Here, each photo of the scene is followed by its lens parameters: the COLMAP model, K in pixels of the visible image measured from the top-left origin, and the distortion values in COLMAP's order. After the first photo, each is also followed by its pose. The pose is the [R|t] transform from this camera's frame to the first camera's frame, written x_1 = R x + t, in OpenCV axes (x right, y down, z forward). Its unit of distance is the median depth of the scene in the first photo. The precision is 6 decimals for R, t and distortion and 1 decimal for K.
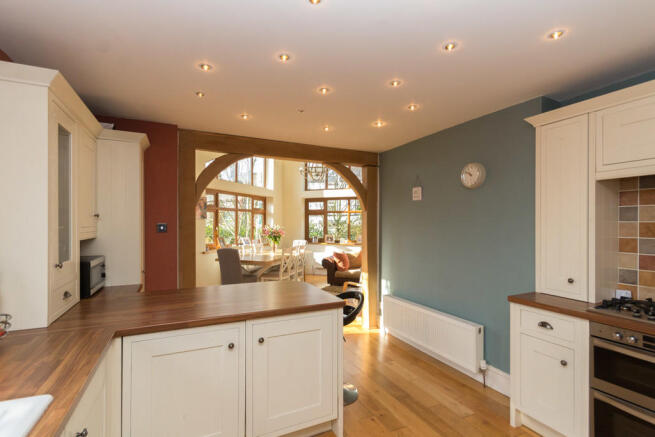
lens RADIAL K [[305.7, 0, 327.5], [0, 305.7, 218.5], [0, 0, 1]] dist [0.000566, 0.000066]
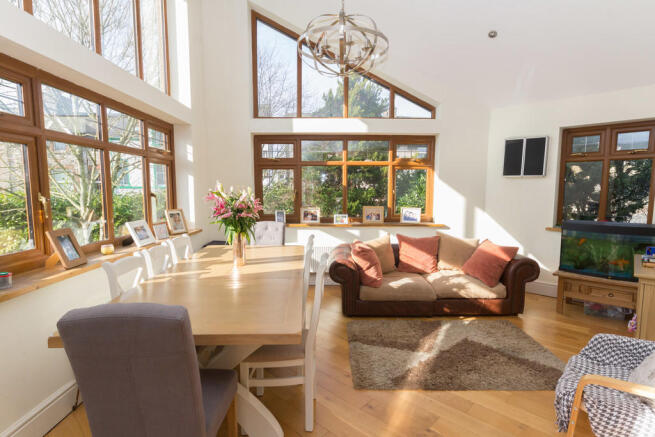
lens RADIAL K [[341.7, 0, 327.5], [0, 341.7, 218.5], [0, 0, 1]] dist [-0.000042, -0.000099]
pose [[0.935352, -0.032341, 0.352236, -0.195065], [-0.004970, 0.994511, 0.104512, 0.012974], [-0.353682, -0.099506, 0.930058, 0.522377]]
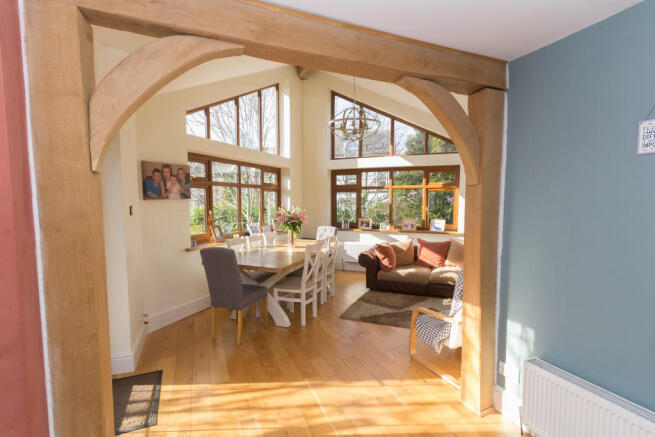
lens RADIAL K [[305.7, 0, 327.5], [0, 305.7, 218.5], [0, 0, 1]] dist [0.000566, 0.000066]
pose [[0.998661, -0.000890, -0.051716, -0.053025], [0.004779, 0.997163, 0.075116, -0.003638], [0.051503, -0.075262, 0.995833, 0.283535]]
